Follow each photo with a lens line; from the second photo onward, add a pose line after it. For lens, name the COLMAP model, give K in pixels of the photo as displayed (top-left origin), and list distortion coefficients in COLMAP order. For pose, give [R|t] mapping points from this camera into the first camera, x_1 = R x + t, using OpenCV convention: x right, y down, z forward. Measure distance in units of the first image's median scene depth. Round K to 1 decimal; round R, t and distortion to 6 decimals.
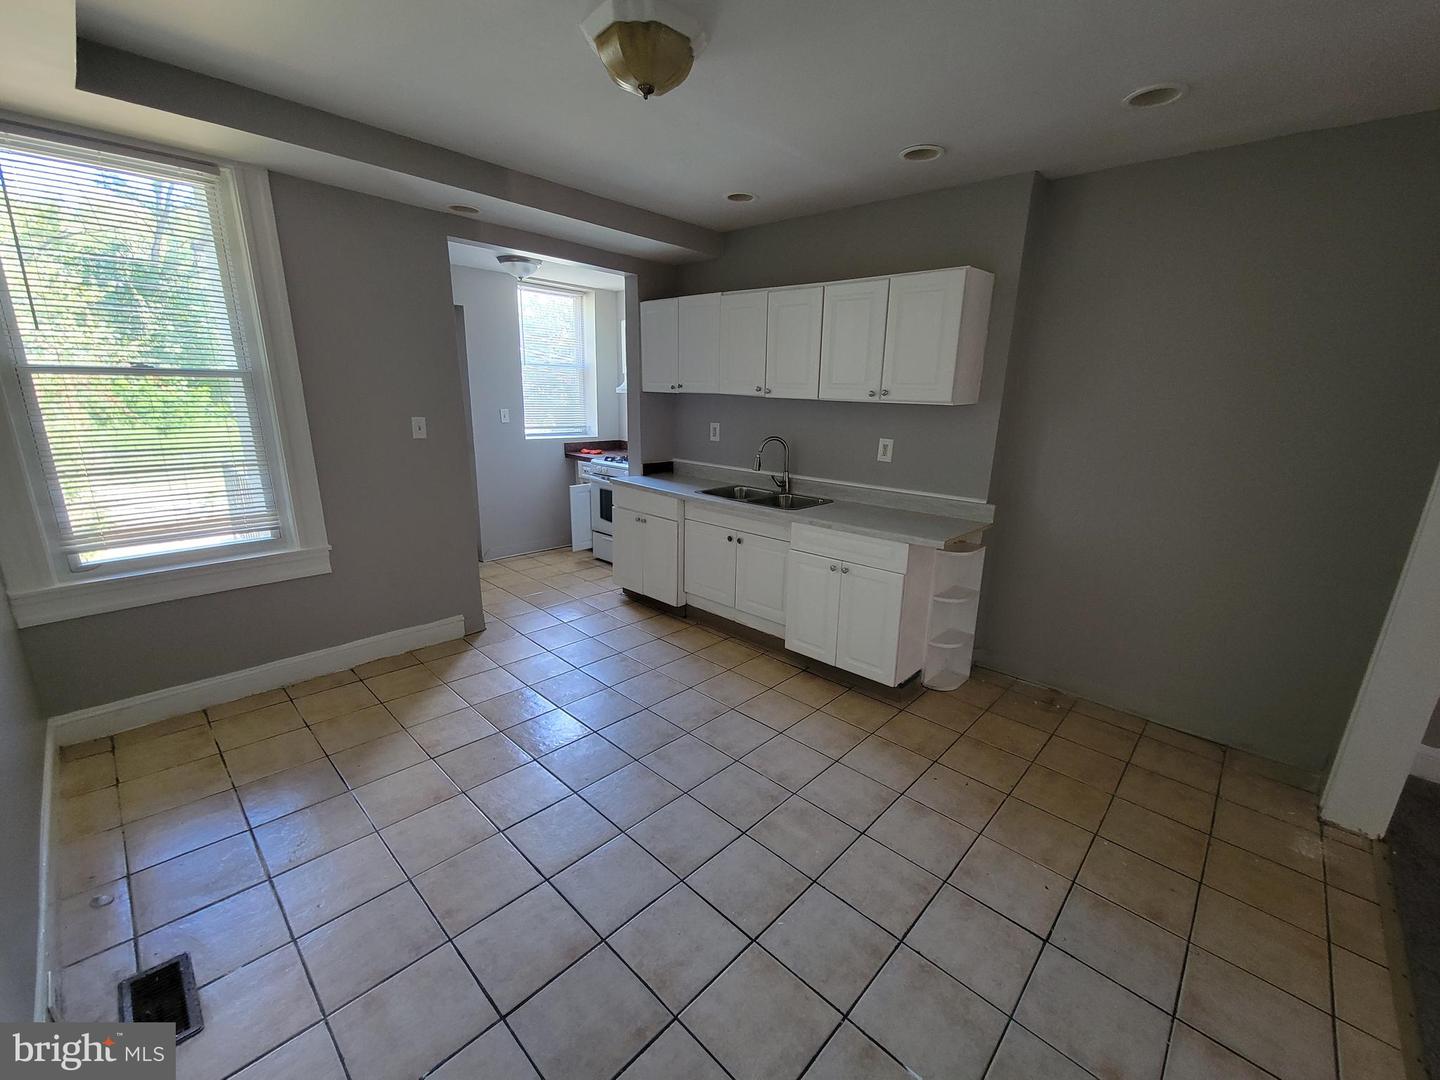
lens RADIAL K [[589.0, 0, 722.9], [0, 589.0, 543.2], [0, 0, 1]] dist [-0.000860, 0.000194]
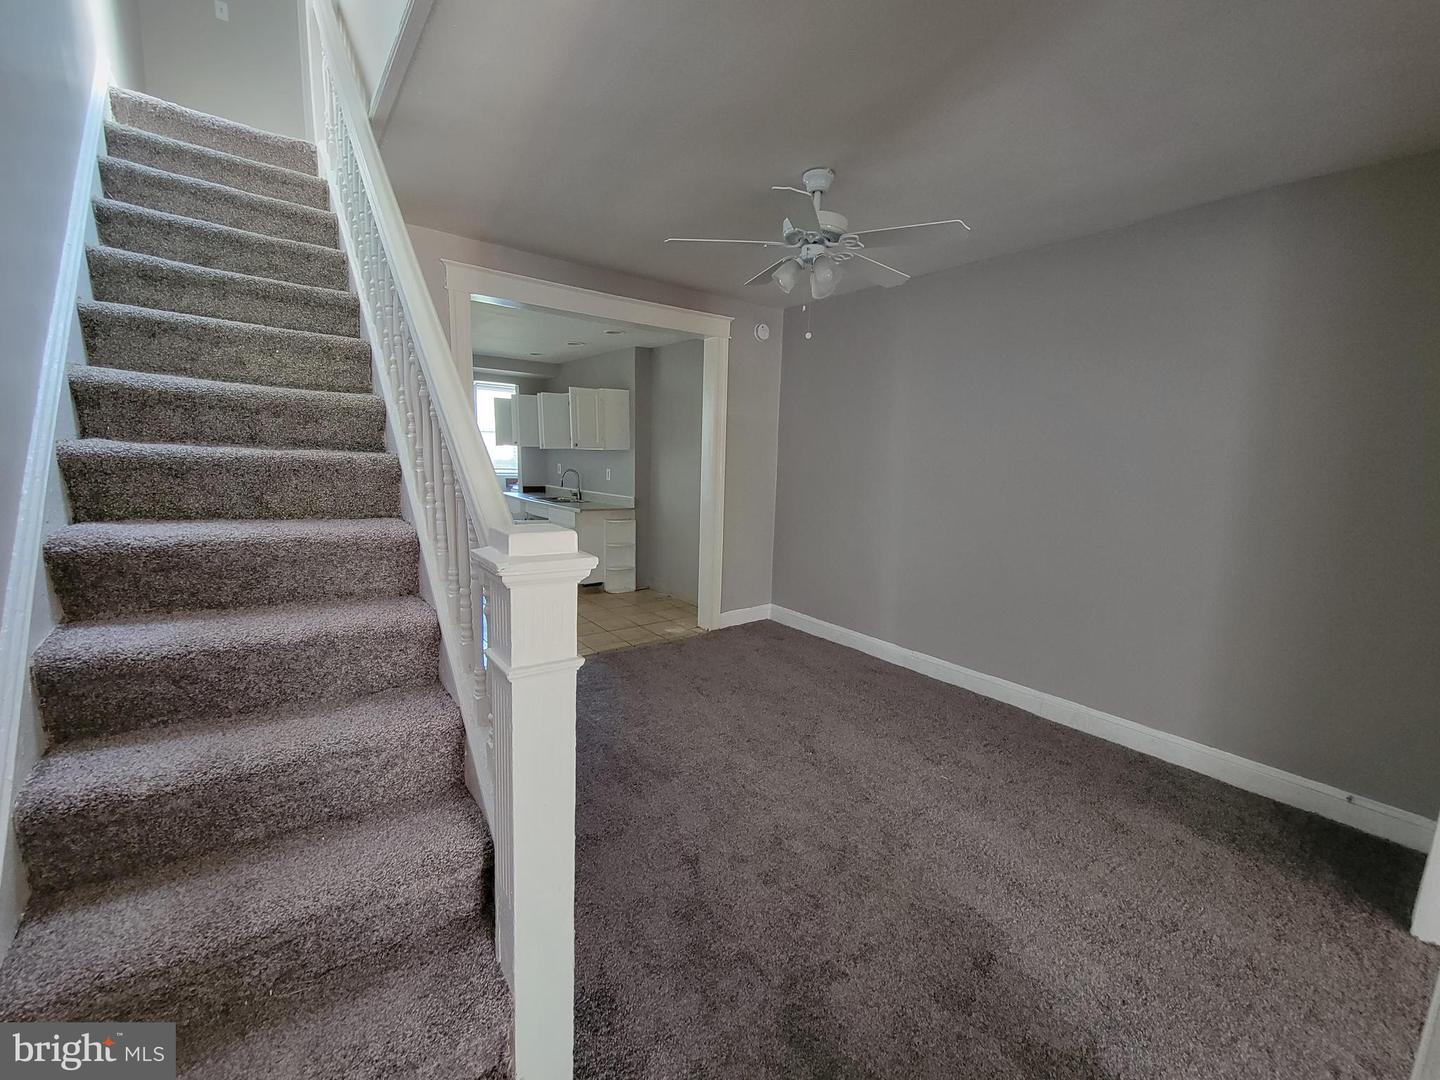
lens RADIAL K [[589.0, 0, 716.2], [0, 589.0, 551.8], [0, 0, 1]] dist [-0.000860, 0.000194]
pose [[0.985402, 0.030742, -0.167448, 0.878461], [-0.045890, 0.995119, -0.087360, 0.226928], [0.163945, 0.093769, 0.982003, -0.753648]]
